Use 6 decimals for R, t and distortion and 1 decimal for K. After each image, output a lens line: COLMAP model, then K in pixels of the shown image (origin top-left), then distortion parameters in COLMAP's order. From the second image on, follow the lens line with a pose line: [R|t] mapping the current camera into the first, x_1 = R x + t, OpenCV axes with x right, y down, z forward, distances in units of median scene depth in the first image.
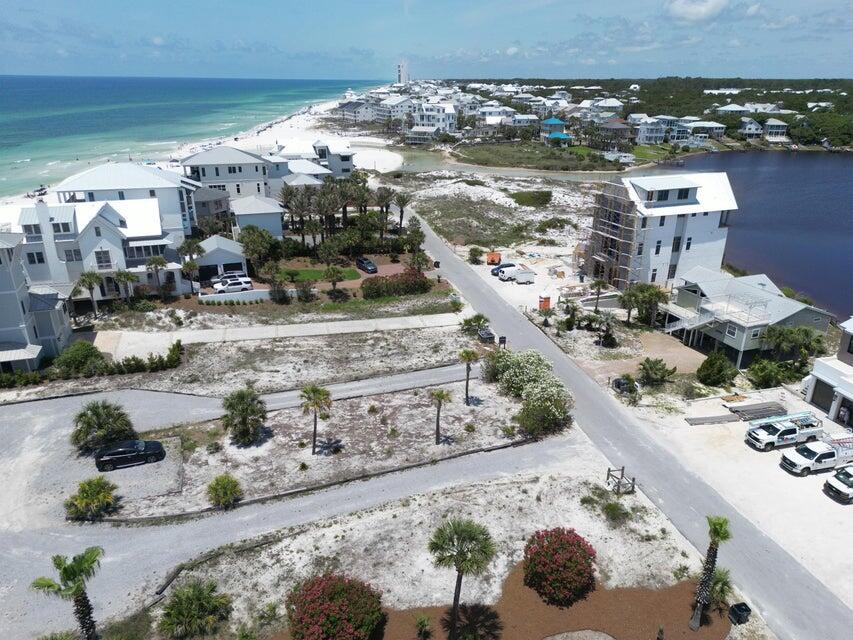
lens RADIAL K [[603.3, 0, 425.2], [0, 603.3, 321.2], [0, 0, 1]] dist [0.063398, -0.046250]
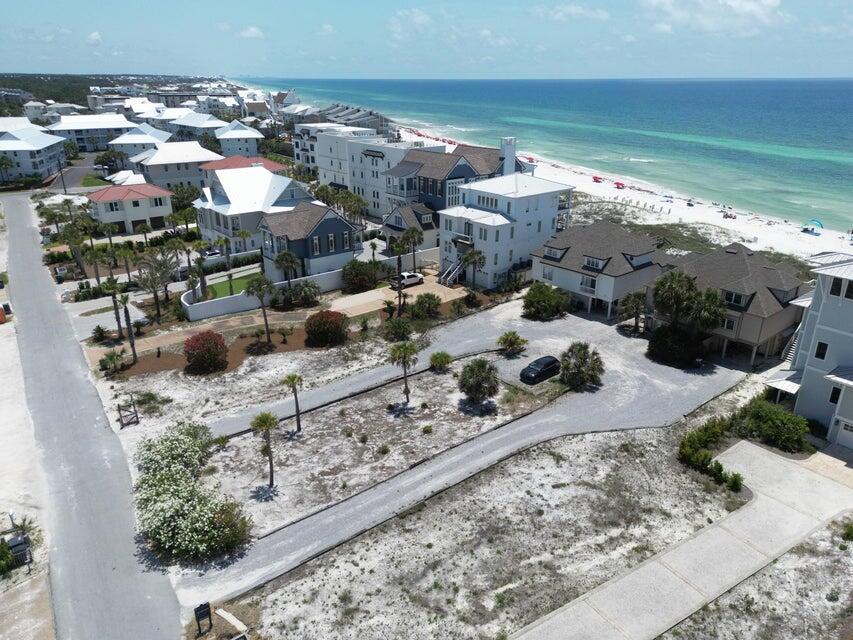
lens RADIAL K [[603.3, 0, 422.3], [0, 603.3, 316.0], [0, 0, 1]] dist [0.063398, -0.046250]
pose [[-0.943871, 0.111405, -0.310961, 0.105762], [-0.131442, 0.736986, 0.663004, -0.556808], [0.303036, 0.666664, -0.680976, 1.433438]]
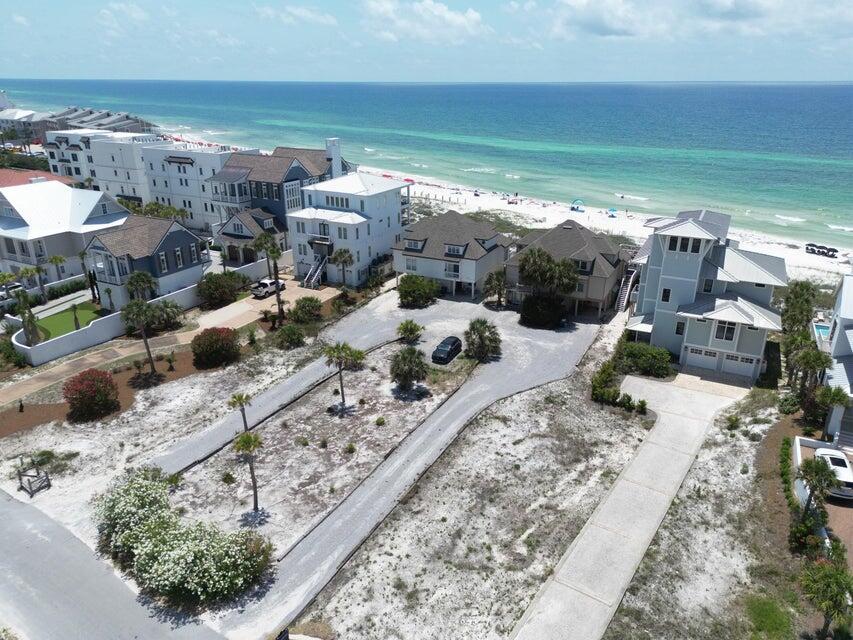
lens RADIAL K [[603.3, 0, 425.8], [0, 603.3, 320.1], [0, 0, 1]] dist [0.063398, -0.046250]
pose [[-0.735622, 0.239230, -0.633742, 0.329097], [-0.258904, 0.765235, 0.589393, -0.518148], [0.625962, 0.597649, -0.500986, 1.350801]]
